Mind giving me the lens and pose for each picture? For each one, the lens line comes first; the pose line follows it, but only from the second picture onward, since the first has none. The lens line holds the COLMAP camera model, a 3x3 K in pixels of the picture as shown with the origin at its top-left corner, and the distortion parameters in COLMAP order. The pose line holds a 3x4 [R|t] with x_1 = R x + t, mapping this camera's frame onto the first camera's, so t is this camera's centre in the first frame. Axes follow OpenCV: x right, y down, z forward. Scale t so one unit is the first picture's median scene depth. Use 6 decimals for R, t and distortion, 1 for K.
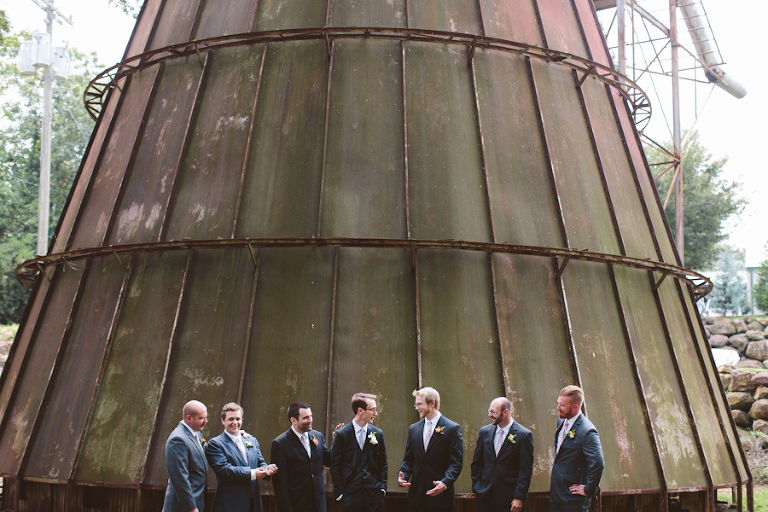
lens RADIAL K [[1138.2, 0, 384.0], [0, 1138.2, 256.0], [0, 0, 1]] dist [-0.122249, 0.192666]
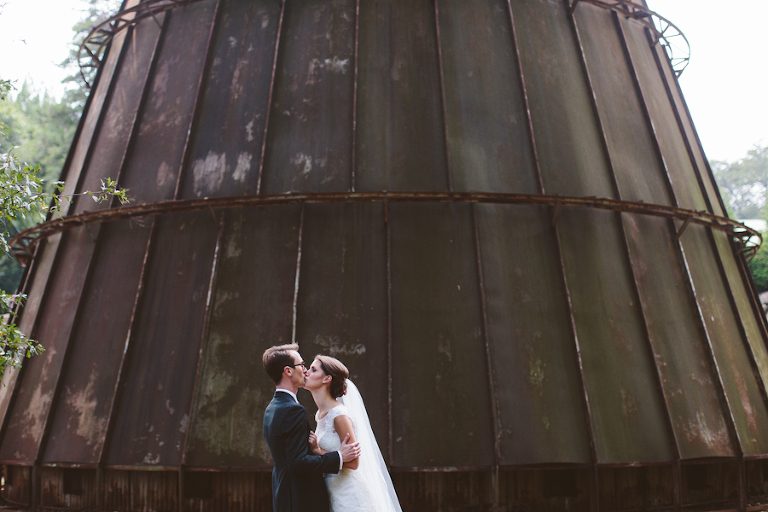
lens RADIAL K [[1138.2, 0, 384.0], [0, 1138.2, 256.0], [0, 0, 1]] dist [-0.122249, 0.192666]
pose [[0.973563, 0.005873, 0.228343, -0.307186], [-0.008432, 0.999912, 0.010234, 0.025434], [-0.228262, -0.011889, 0.973527, 0.112265]]
